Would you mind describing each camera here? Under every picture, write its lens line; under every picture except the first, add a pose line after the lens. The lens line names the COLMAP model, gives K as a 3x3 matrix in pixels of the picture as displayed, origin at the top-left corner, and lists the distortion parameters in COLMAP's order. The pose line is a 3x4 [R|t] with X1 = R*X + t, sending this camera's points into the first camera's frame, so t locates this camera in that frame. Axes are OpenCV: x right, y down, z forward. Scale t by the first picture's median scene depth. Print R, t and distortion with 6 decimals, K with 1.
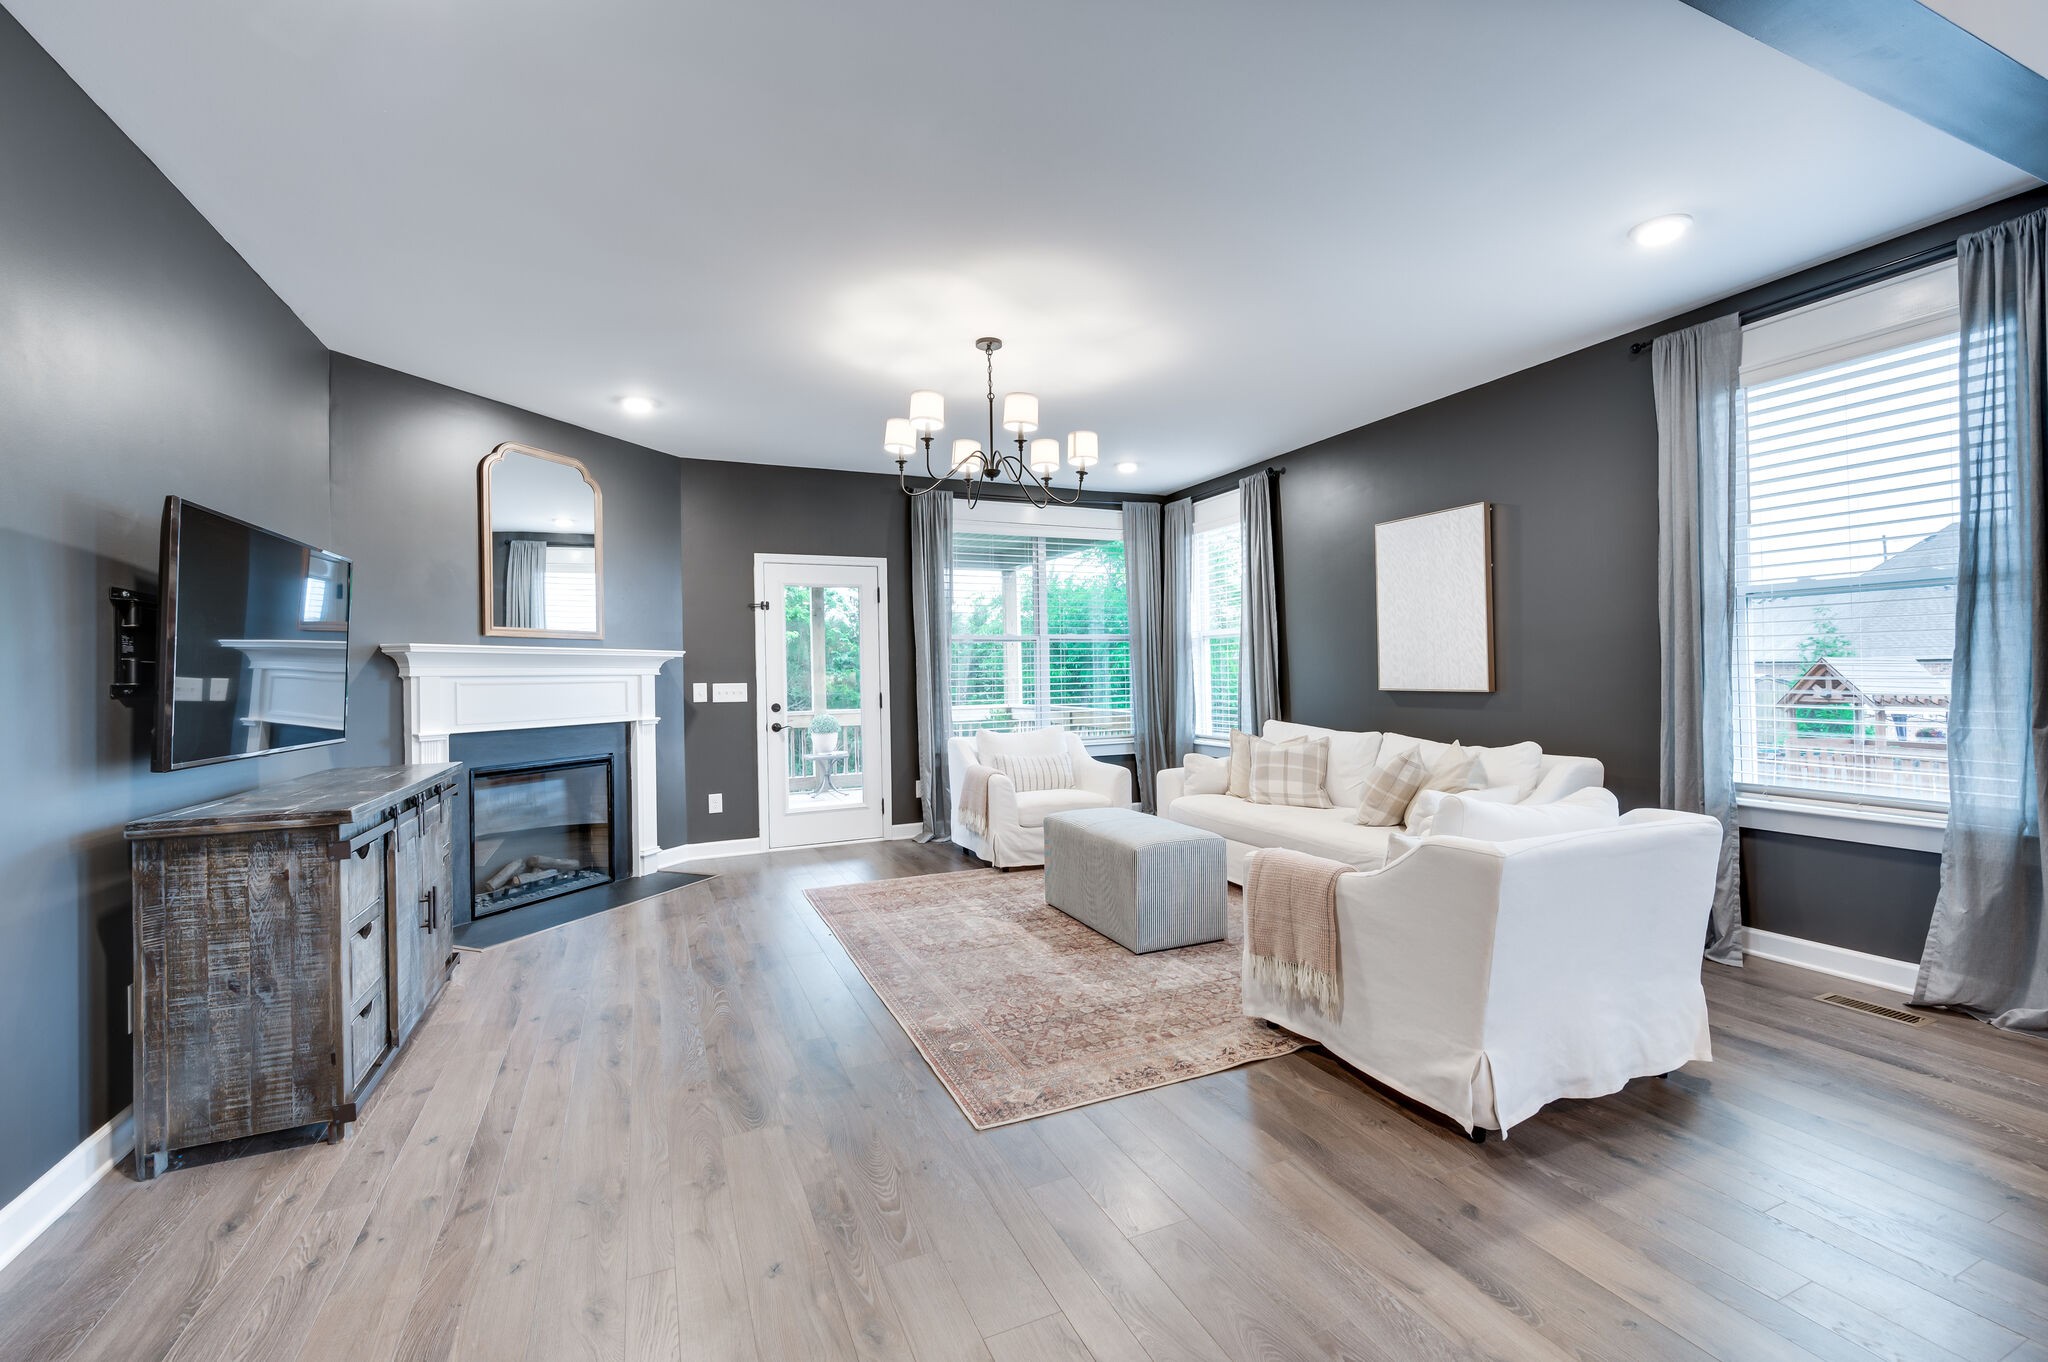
lens RADIAL K [[867.0, 0, 1060.5], [0, 867.0, 678.8], [0, 0, 1]] dist [-0.002272, -0.000320]
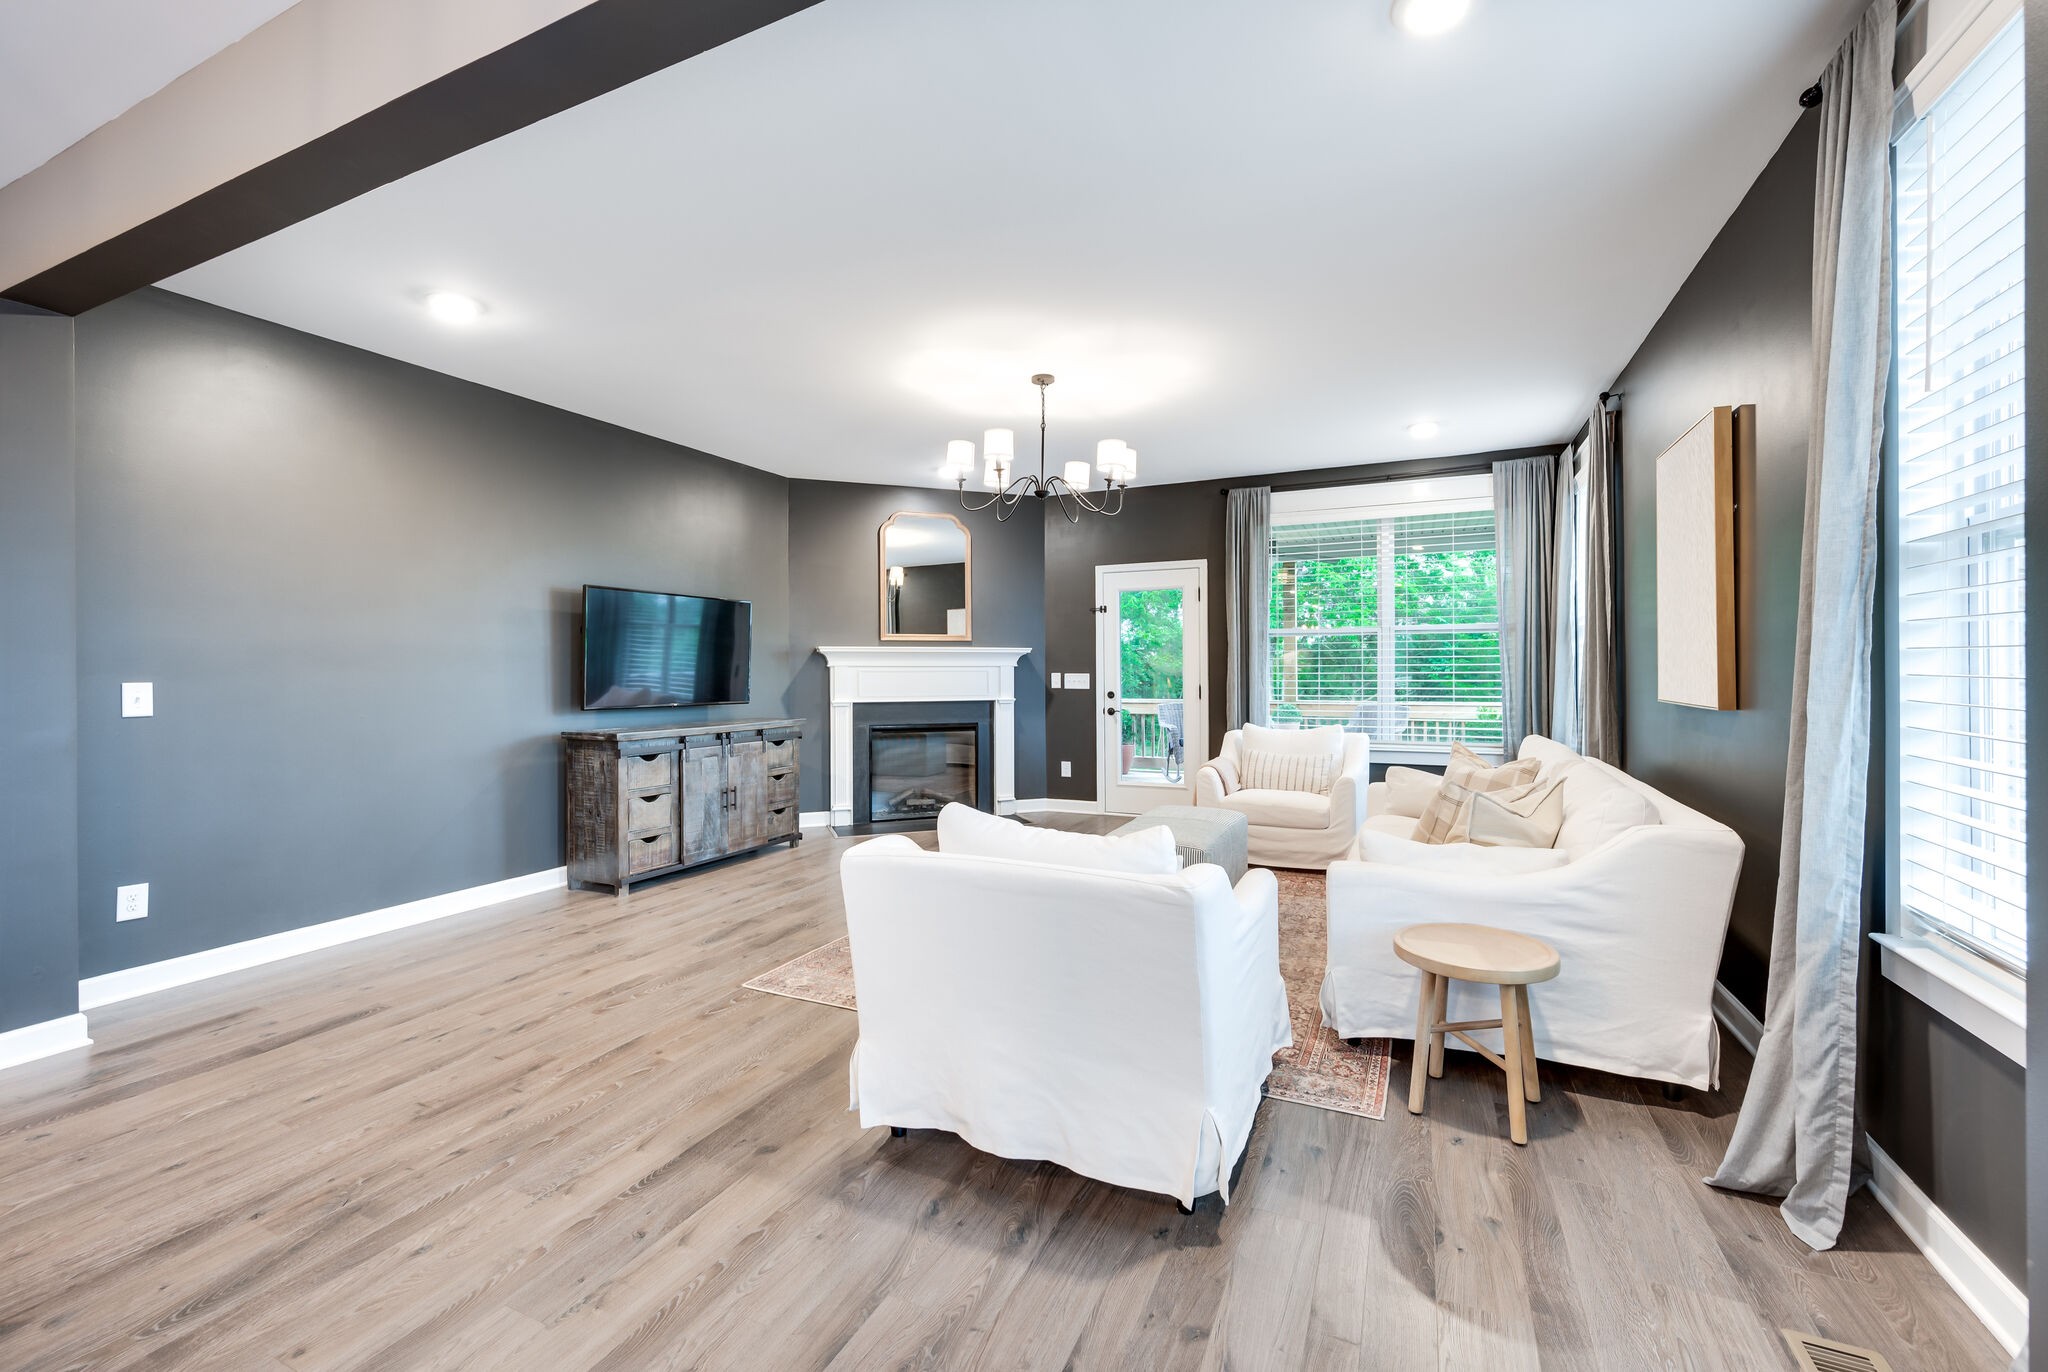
lens RADIAL K [[848.7, 0, 1044.3], [0, 848.7, 687.3], [0, 0, 1]] dist [0.002100, -0.000743]
pose [[0.647831, 0.032367, -0.761096, 0.542568], [-0.012571, 0.999415, 0.031801, -0.013842], [0.761680, -0.011033, 0.647859, 0.194651]]
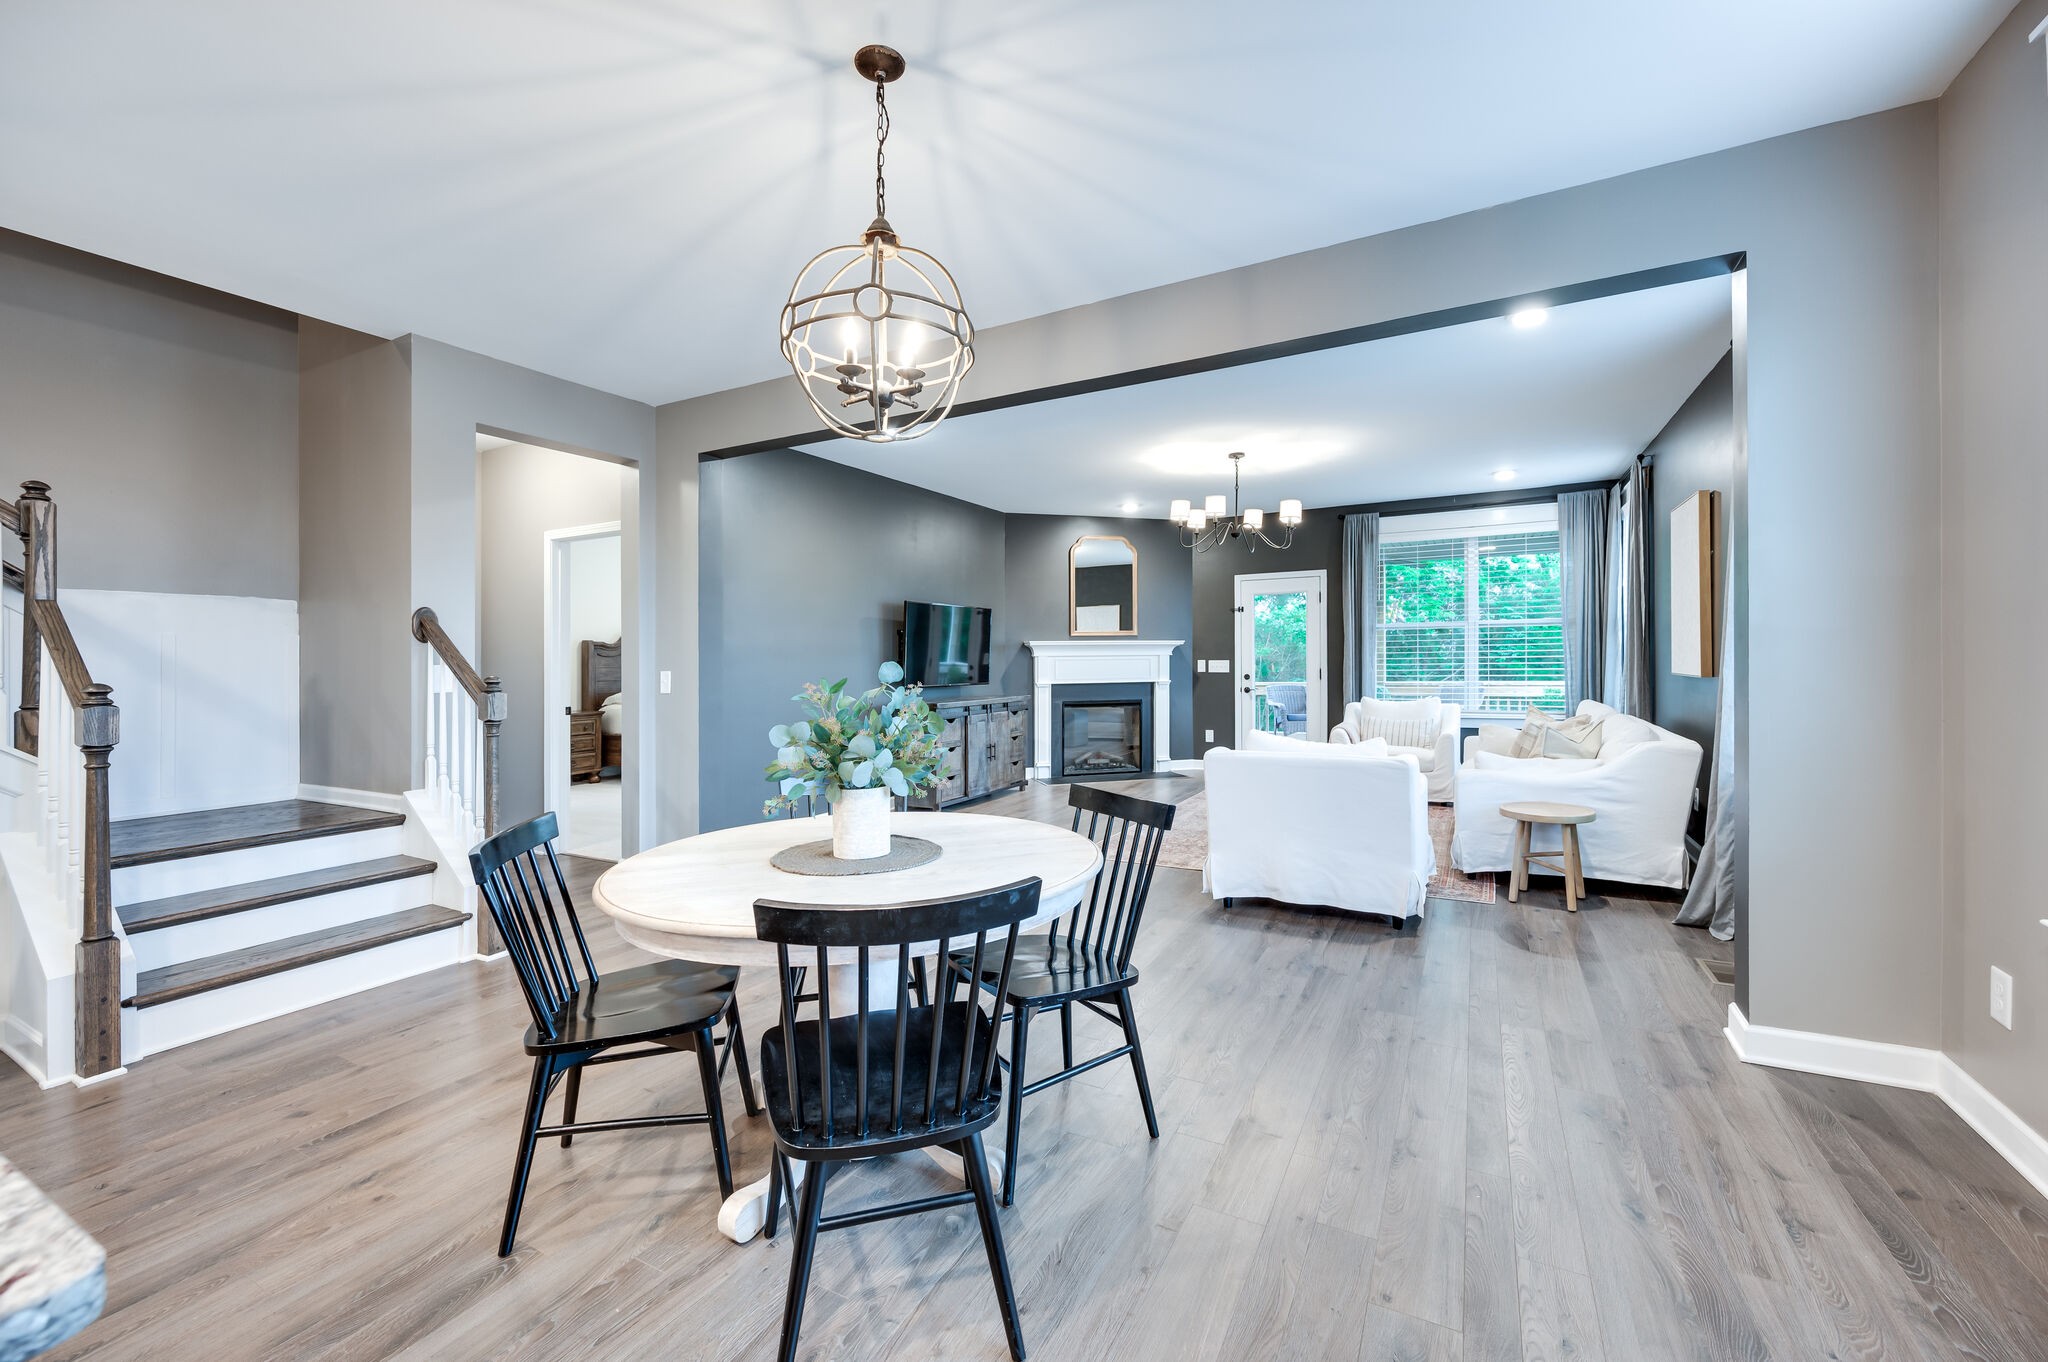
lens RADIAL K [[848.7, 0, 1055.5], [0, 848.7, 688.4], [0, 0, 1]] dist [0.002100, -0.000743]
pose [[0.611062, 0.038486, -0.790647, 0.689951], [-0.003841, 0.998950, 0.045657, -0.013547], [0.791574, -0.024862, 0.610568, -0.174898]]
